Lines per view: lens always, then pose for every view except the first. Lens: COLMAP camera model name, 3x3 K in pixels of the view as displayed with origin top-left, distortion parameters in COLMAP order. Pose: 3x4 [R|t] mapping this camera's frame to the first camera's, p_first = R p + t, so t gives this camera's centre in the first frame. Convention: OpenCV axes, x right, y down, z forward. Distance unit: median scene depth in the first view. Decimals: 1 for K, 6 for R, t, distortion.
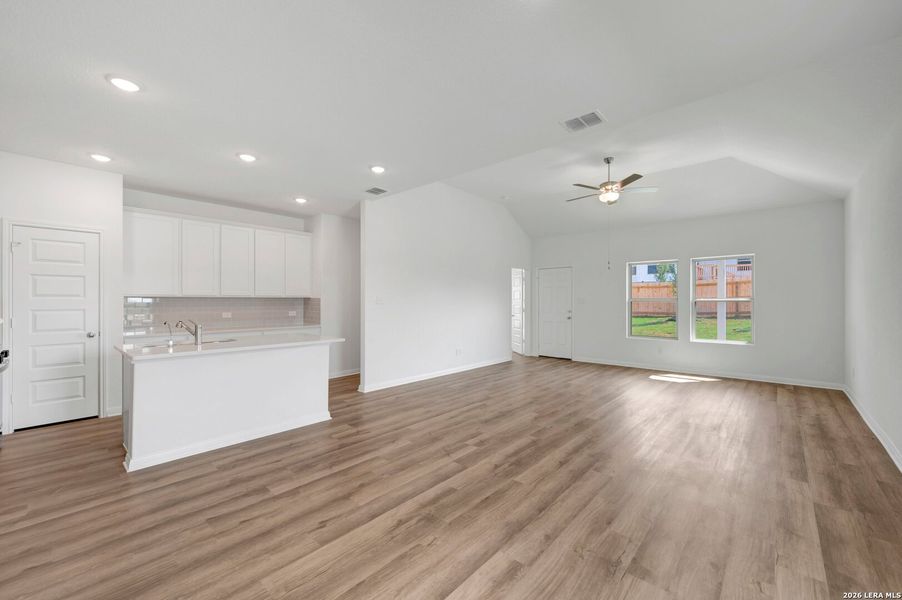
lens RADIAL K [[363.3, 0, 452.7], [0, 363.3, 299.9], [0, 0, 1]] dist [0.001068, -0.000078]
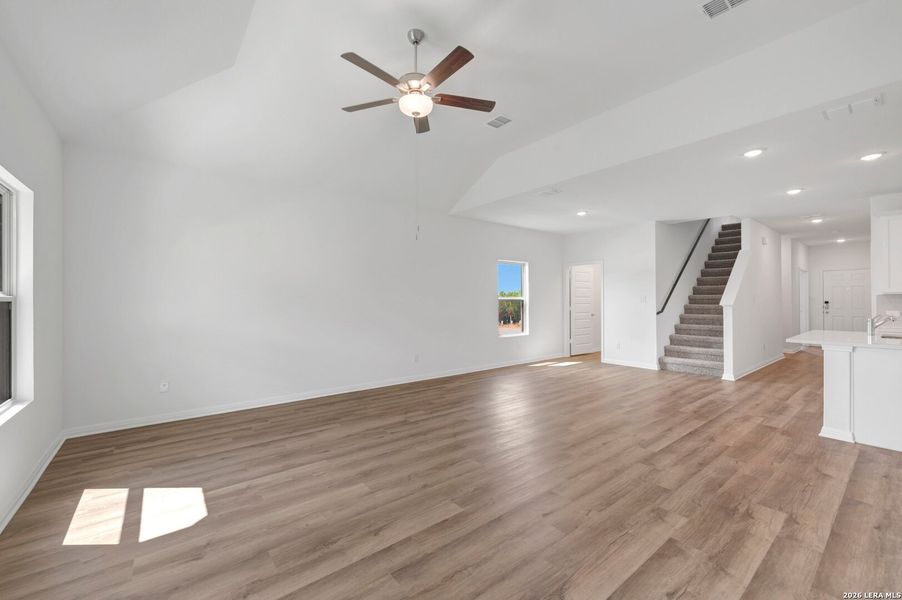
lens RADIAL K [[364.9, 0, 453.1], [0, 364.9, 298.4], [0, 0, 1]] dist [0.000951, -0.000106]
pose [[-0.986562, 0.002017, 0.163376, 0.346074], [0.000490, 0.999956, -0.009390, 0.009492], [-0.163388, -0.009184, -0.986519, 1.822921]]
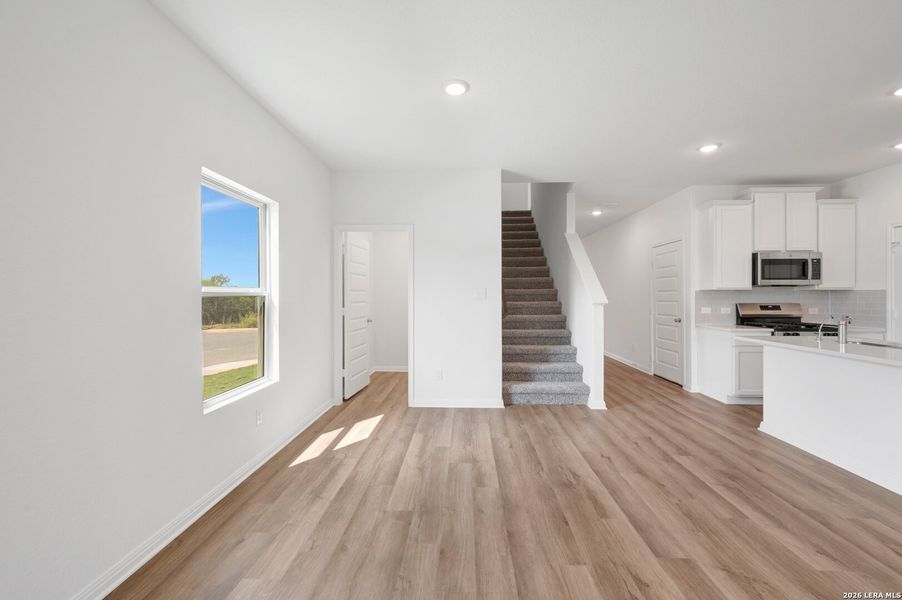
lens RADIAL K [[363.3, 0, 452.1], [0, 363.3, 295.0], [0, 0, 1]] dist [0.000179, 0.000090]
pose [[-0.770263, -0.001188, -0.637725, 0.466484], [0.002994, 0.999981, -0.005480, 0.004734], [0.637719, -0.006130, -0.770244, 0.816524]]
